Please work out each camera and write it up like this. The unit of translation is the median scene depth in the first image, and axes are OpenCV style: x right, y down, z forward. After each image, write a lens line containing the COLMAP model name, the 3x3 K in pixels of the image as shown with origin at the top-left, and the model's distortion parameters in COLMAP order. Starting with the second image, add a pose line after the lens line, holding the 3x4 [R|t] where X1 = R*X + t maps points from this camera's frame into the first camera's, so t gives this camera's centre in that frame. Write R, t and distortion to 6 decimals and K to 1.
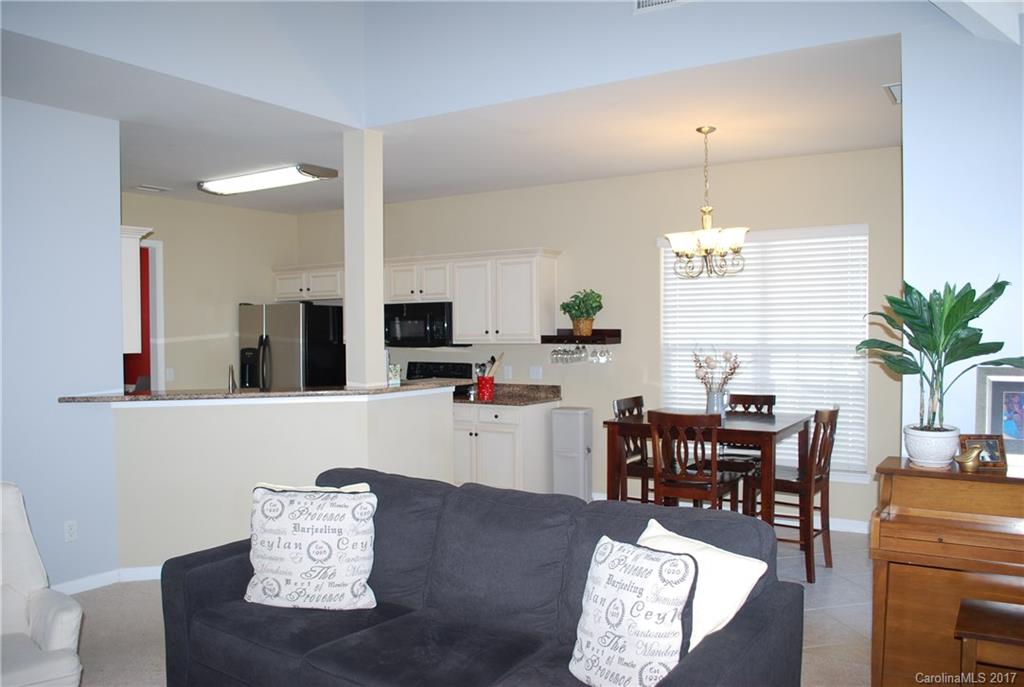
lens RADIAL K [[811.2, 0, 512.0], [0, 811.2, 343.5], [0, 0, 1]] dist [-0.049042, 0.001055]
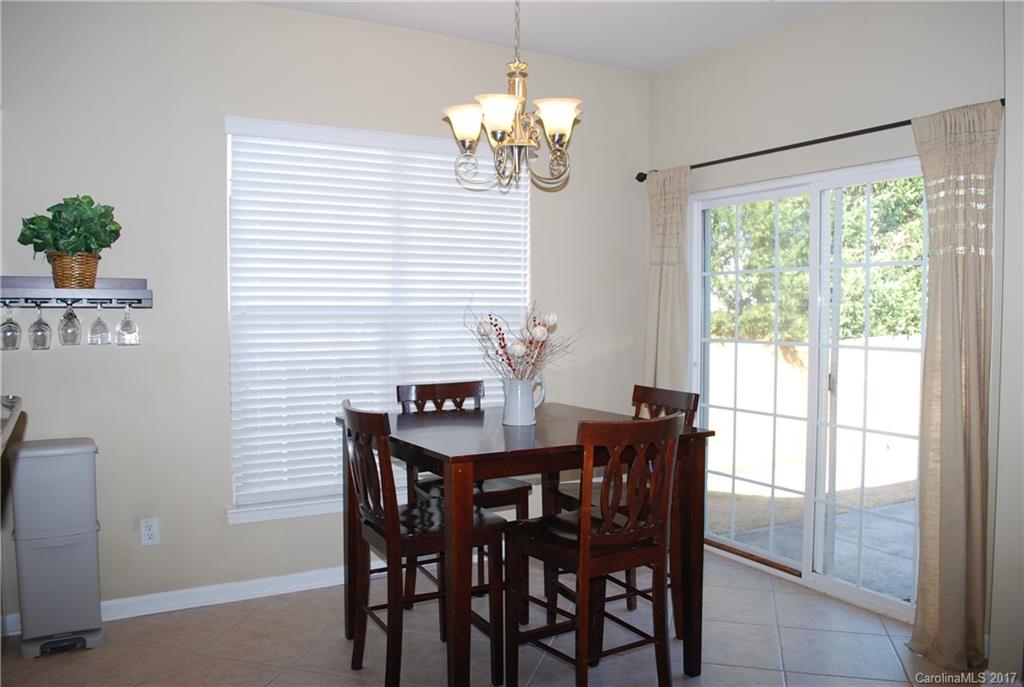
lens RADIAL K [[811.2, 0, 512.0], [0, 811.2, 343.5], [0, 0, 1]] dist [-0.049042, 0.001055]
pose [[0.473537, -0.030547, 0.880244, -0.245180], [0.012598, 0.999531, 0.027909, 0.014129], [-0.880684, -0.002127, 0.473700, 0.642626]]
